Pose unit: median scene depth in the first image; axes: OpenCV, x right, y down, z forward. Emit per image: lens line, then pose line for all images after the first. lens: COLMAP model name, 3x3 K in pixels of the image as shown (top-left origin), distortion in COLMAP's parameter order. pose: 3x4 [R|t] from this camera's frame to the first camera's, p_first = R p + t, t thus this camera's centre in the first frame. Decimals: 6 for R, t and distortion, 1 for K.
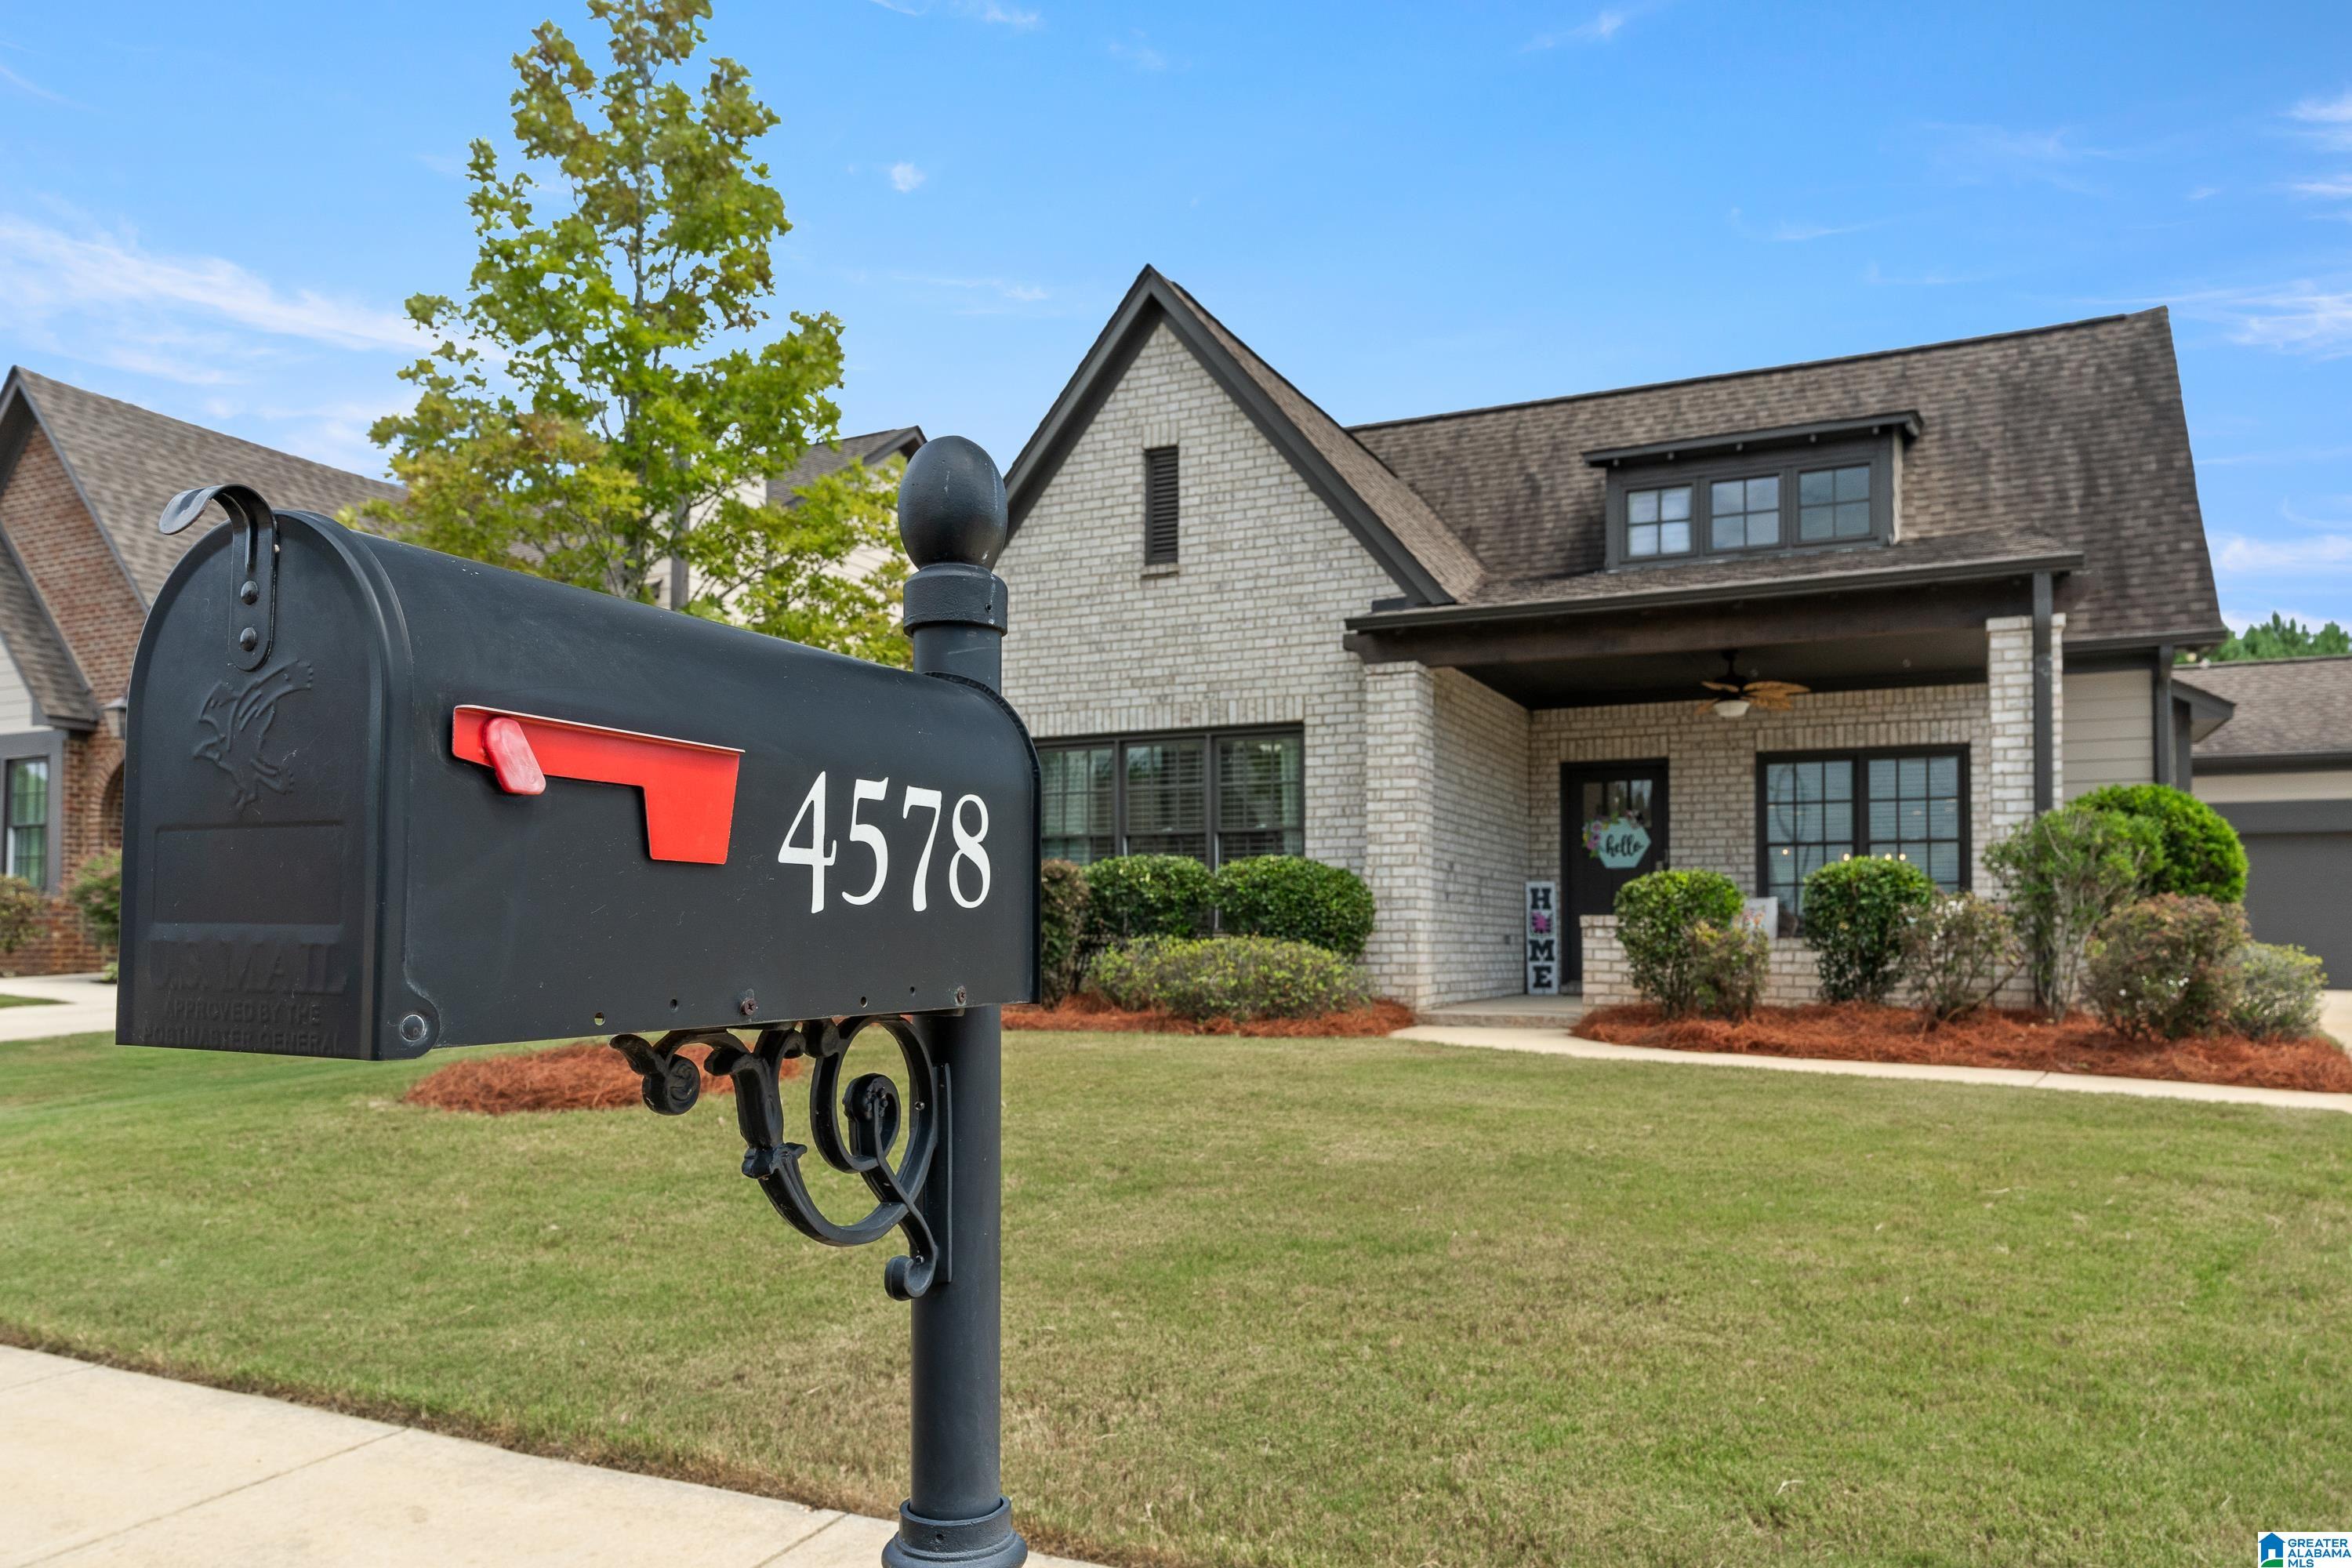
lens RADIAL K [[1569.5, 0, 1215.9], [0, 1569.5, 927.8], [0, 0, 1]] dist [-0.003422, -0.002595]
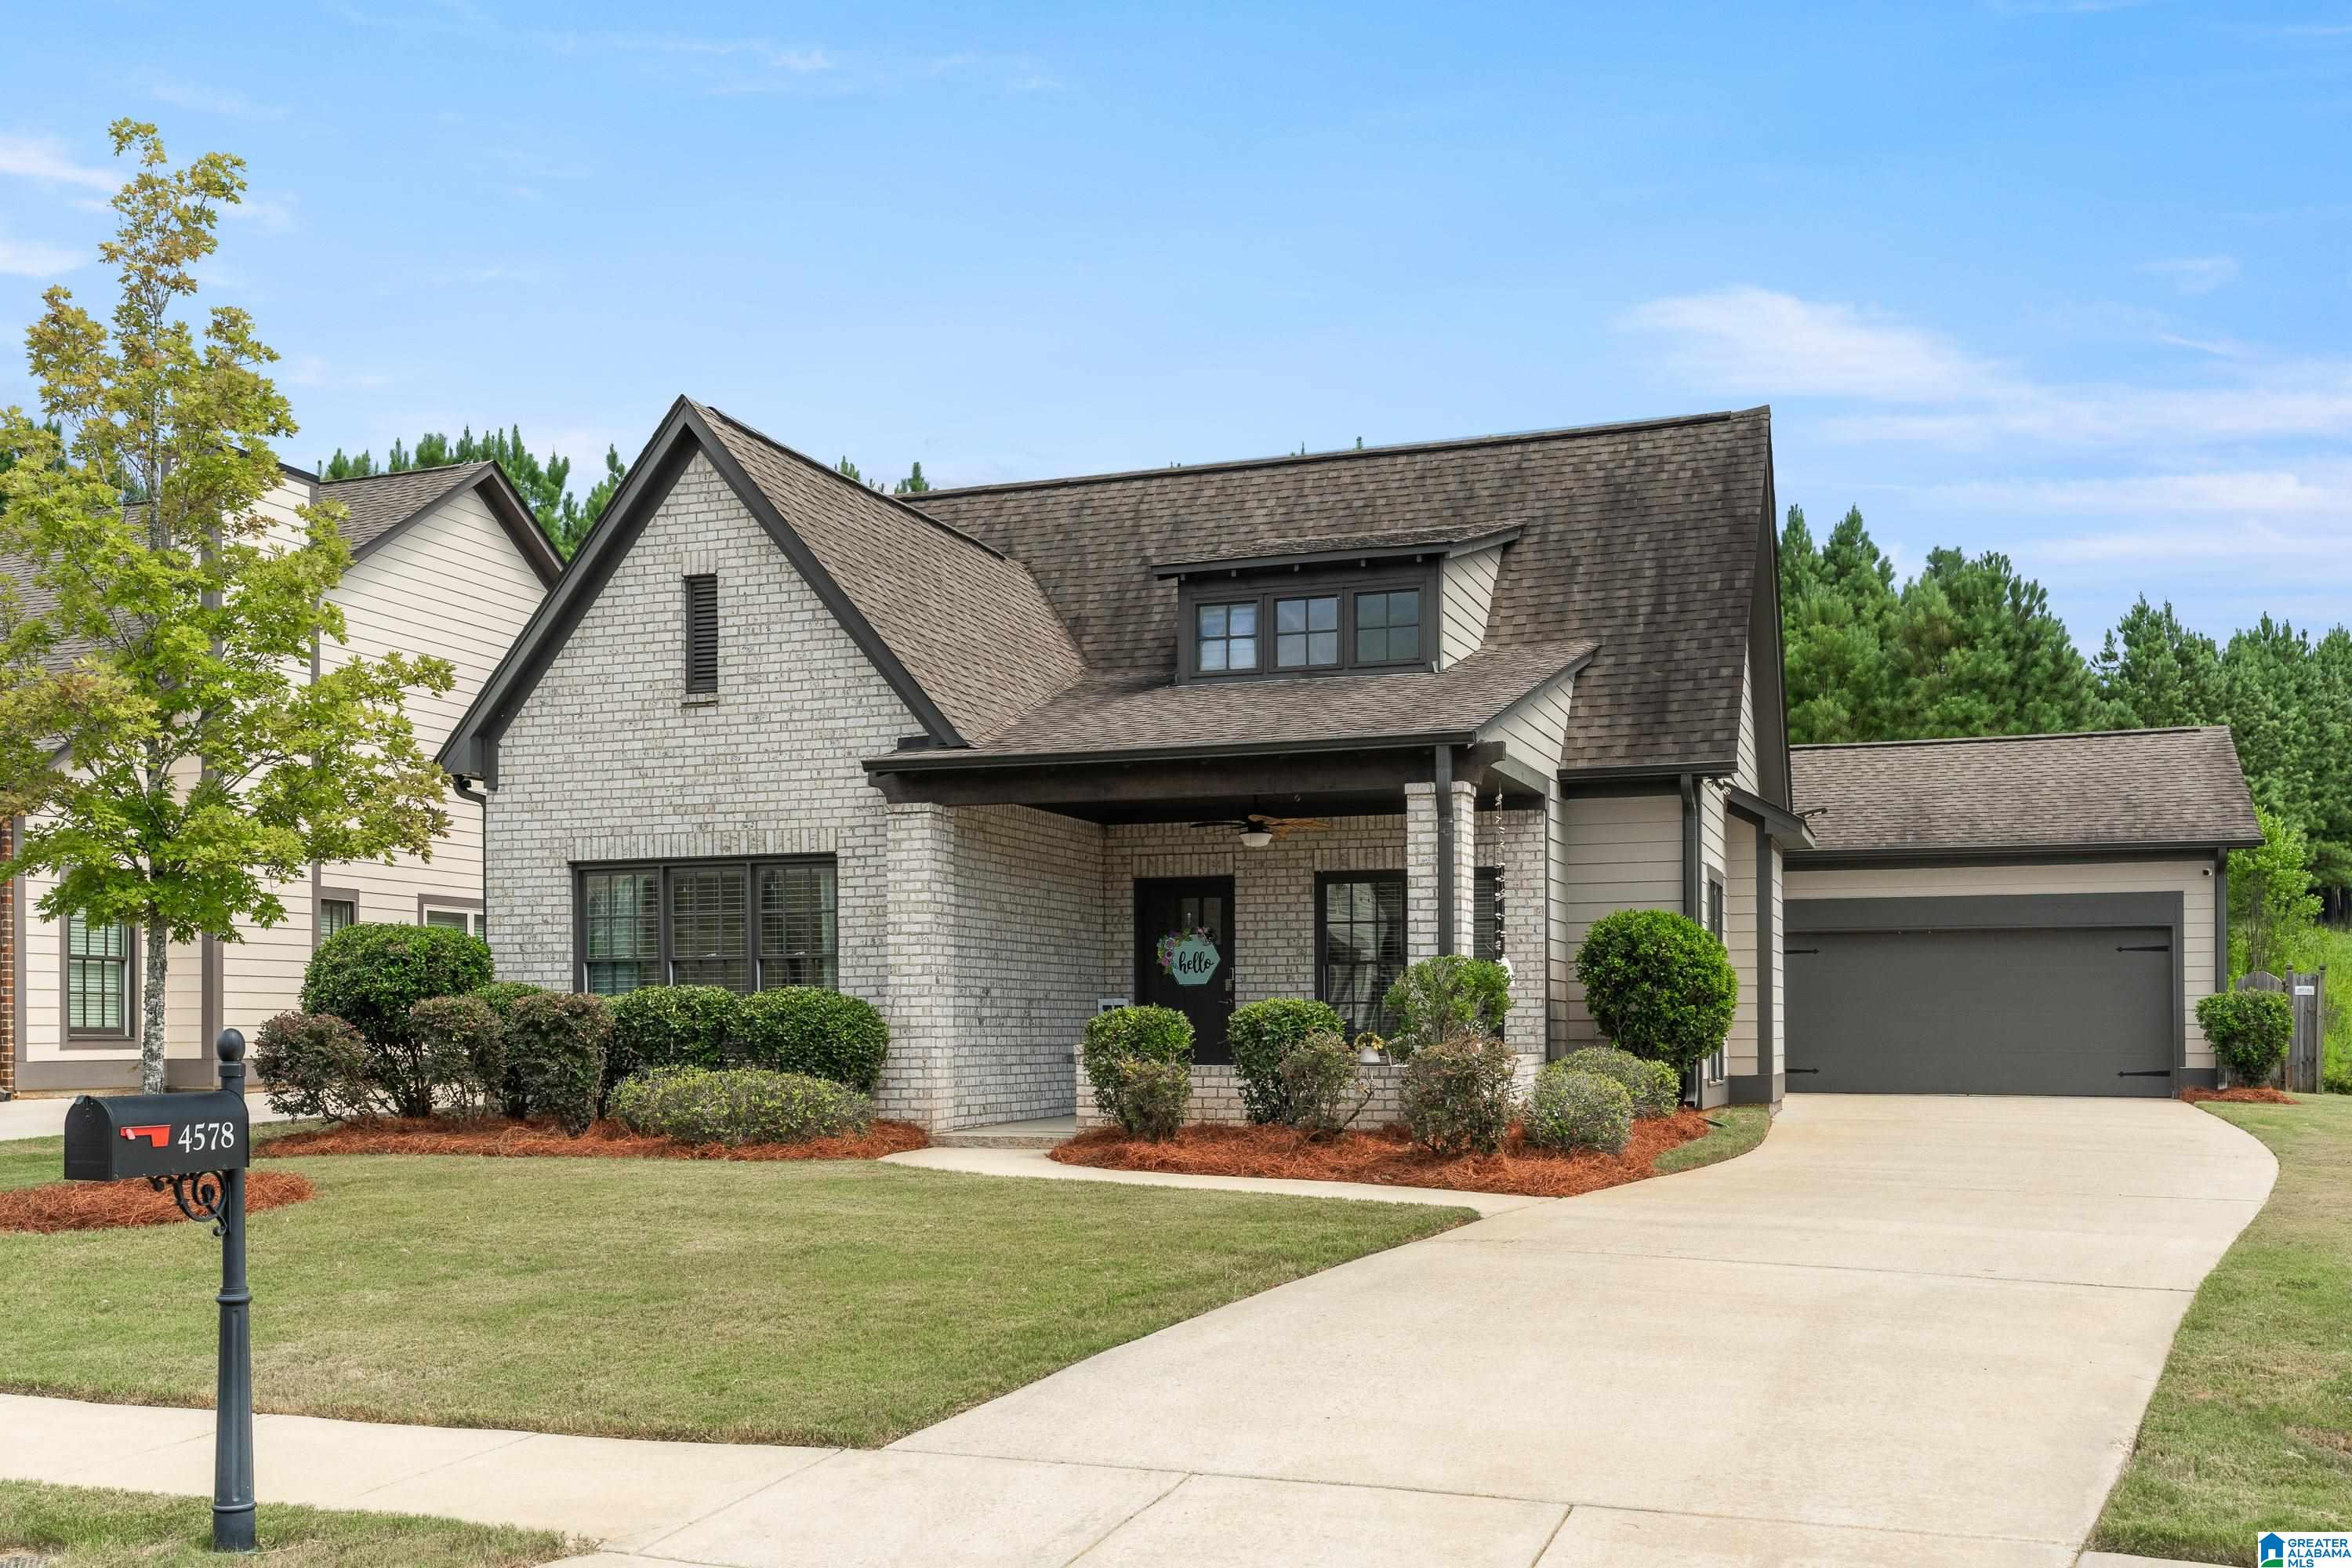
lens RADIAL K [[2119.3, 0, 1187.9], [0, 2119.3, 1070.1], [0, 0, 1]] dist [-0.003633, 0.024611]
pose [[0.995797, -0.007785, 0.091261, 0.150605], [0.004909, 0.999486, 0.031691, -0.030586], [-0.091461, -0.031109, 0.995323, -0.393230]]
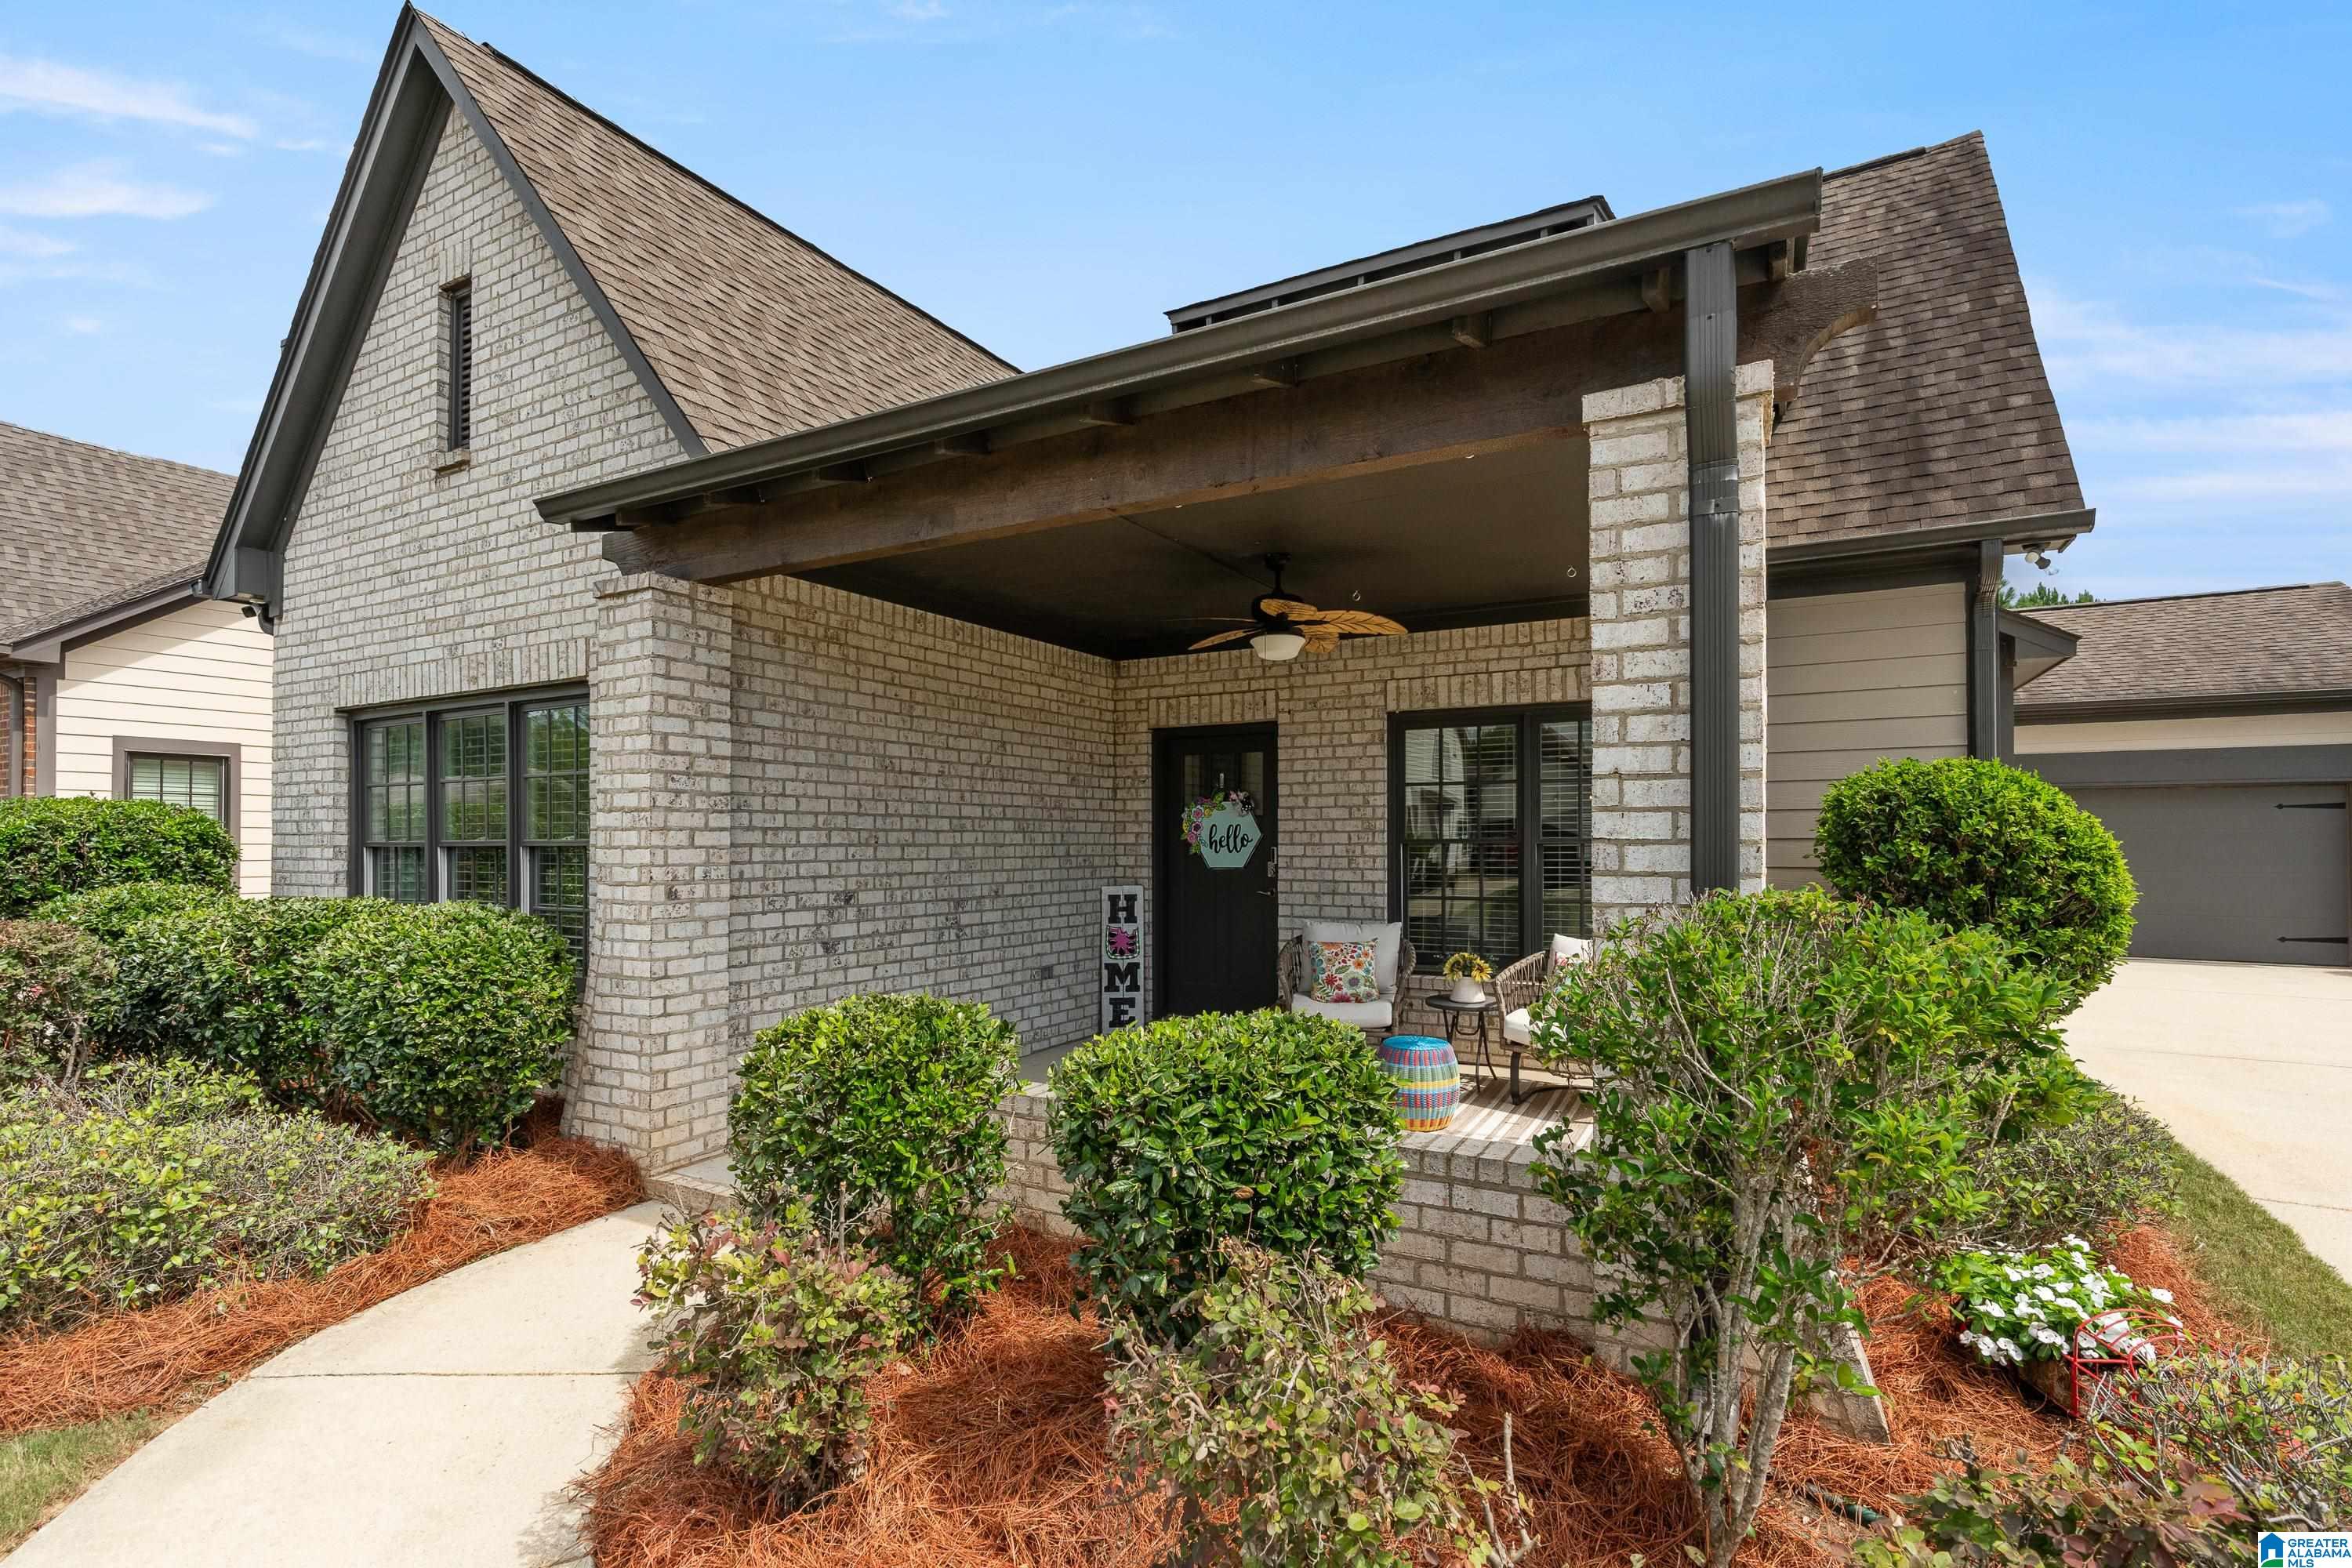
lens RADIAL K [[1088.9, 0, 1187.3], [0, 1088.9, 851.5], [0, 0, 1]] dist [-0.012091, 0.004642]
pose [[0.997795, -0.005423, -0.066154, 0.313962], [0.006797, 0.999766, 0.020559, -0.065396], [0.066027, -0.020963, 0.997598, 0.546503]]
